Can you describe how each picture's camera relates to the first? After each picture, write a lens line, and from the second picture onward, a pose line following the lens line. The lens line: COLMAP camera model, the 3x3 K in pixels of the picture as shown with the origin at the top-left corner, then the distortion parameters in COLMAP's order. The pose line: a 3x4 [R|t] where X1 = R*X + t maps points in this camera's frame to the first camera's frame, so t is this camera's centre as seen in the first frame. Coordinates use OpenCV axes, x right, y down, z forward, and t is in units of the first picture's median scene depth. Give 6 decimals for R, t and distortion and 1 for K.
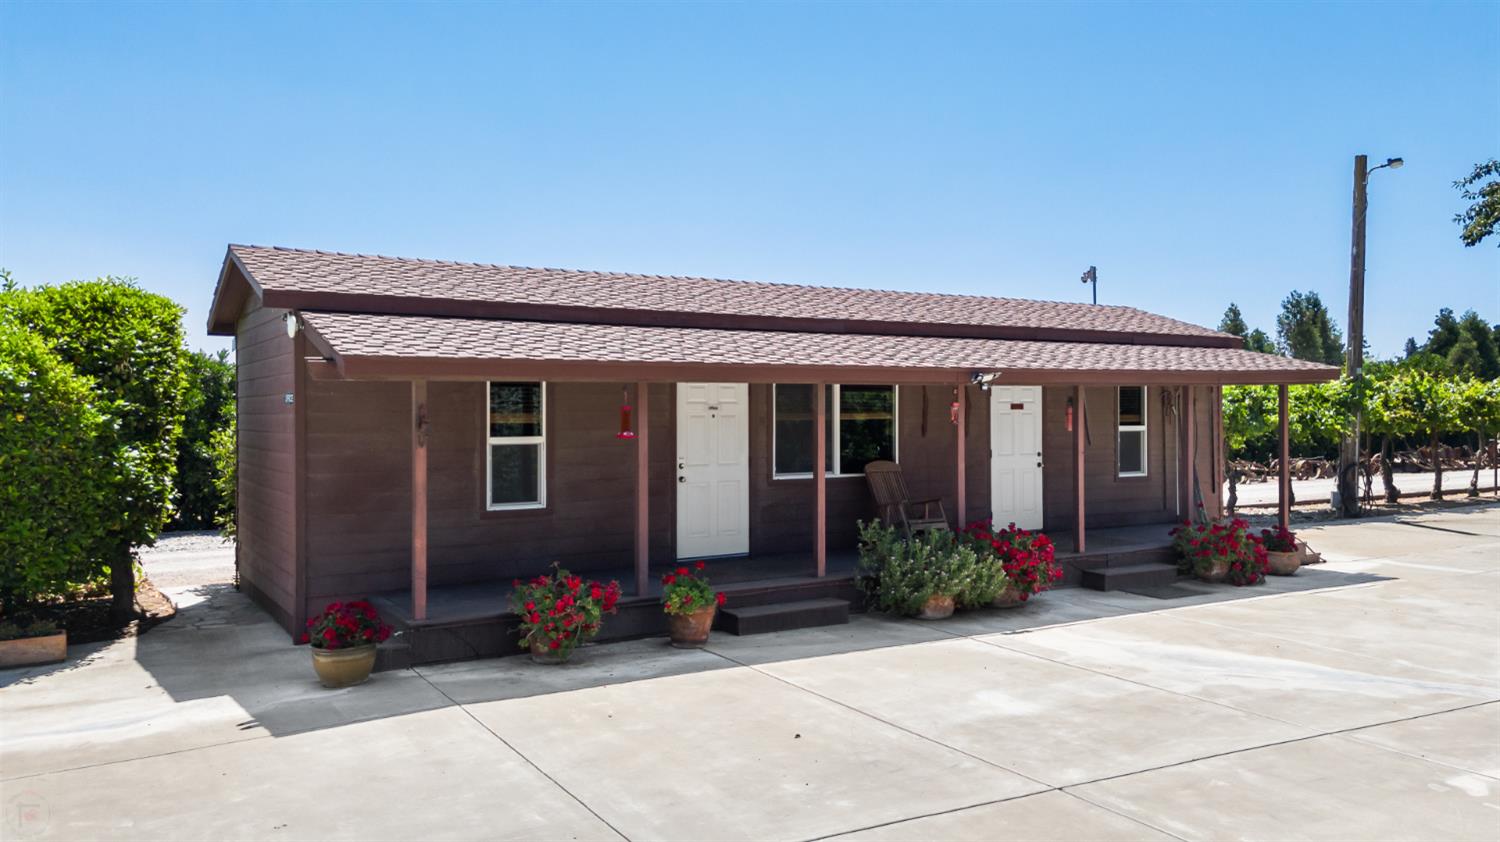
lens RADIAL K [[1102.8, 0, 750.0], [0, 1102.8, 421.0], [0, 0, 1]] dist [0.083219, -0.084231]
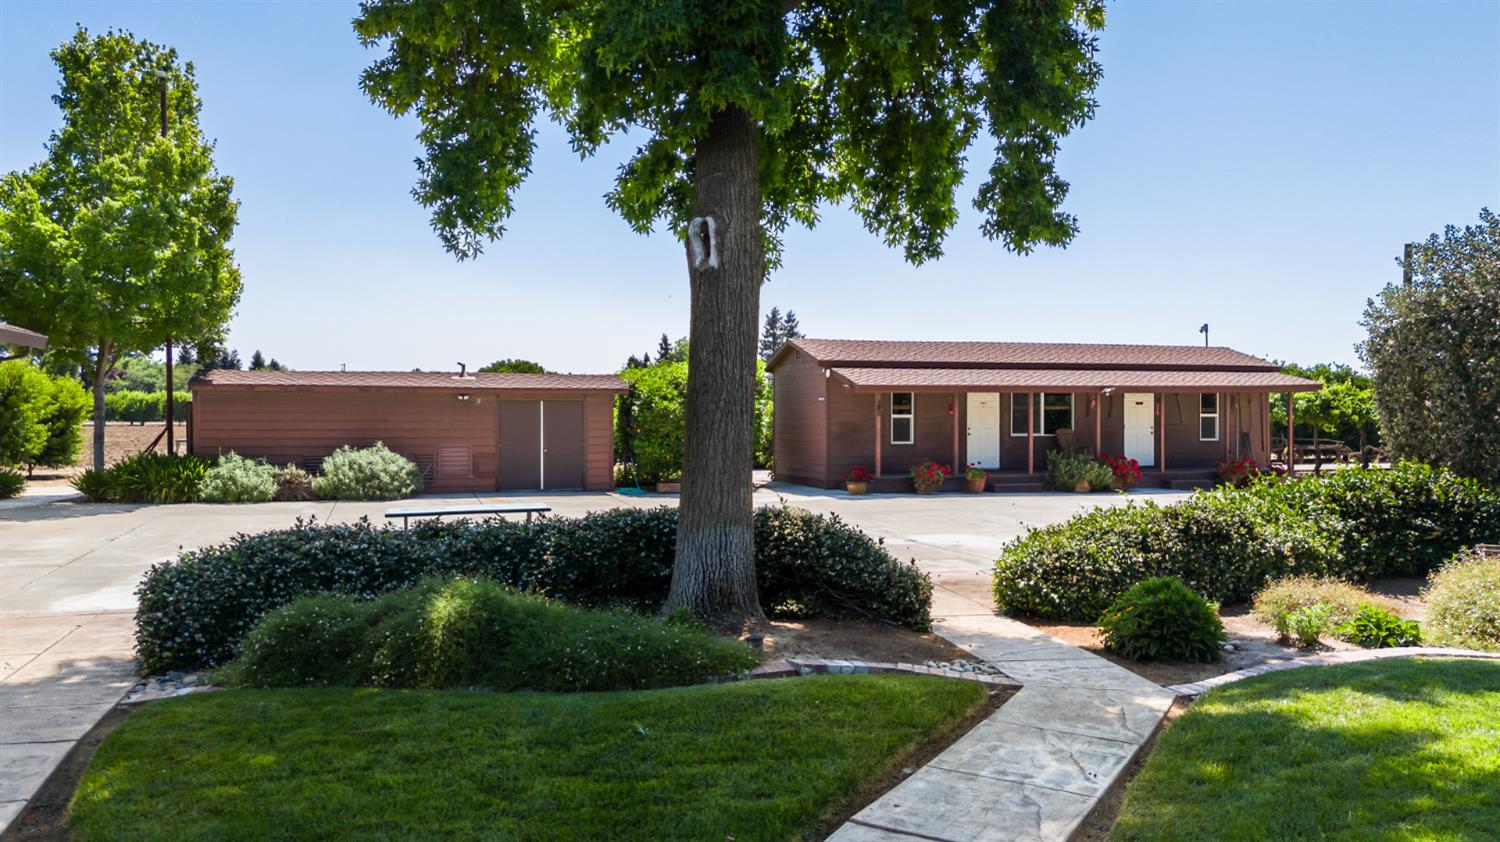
lens RADIAL K [[1102.8, 0, 750.0], [0, 1102.8, 421.0], [0, 0, 1]] dist [0.083219, -0.084231]
pose [[0.974195, 0.001756, -0.225703, 0.012919], [-0.003252, 0.999975, -0.006255, 0.039144], [0.225686, 0.006828, 0.974176, -1.301672]]
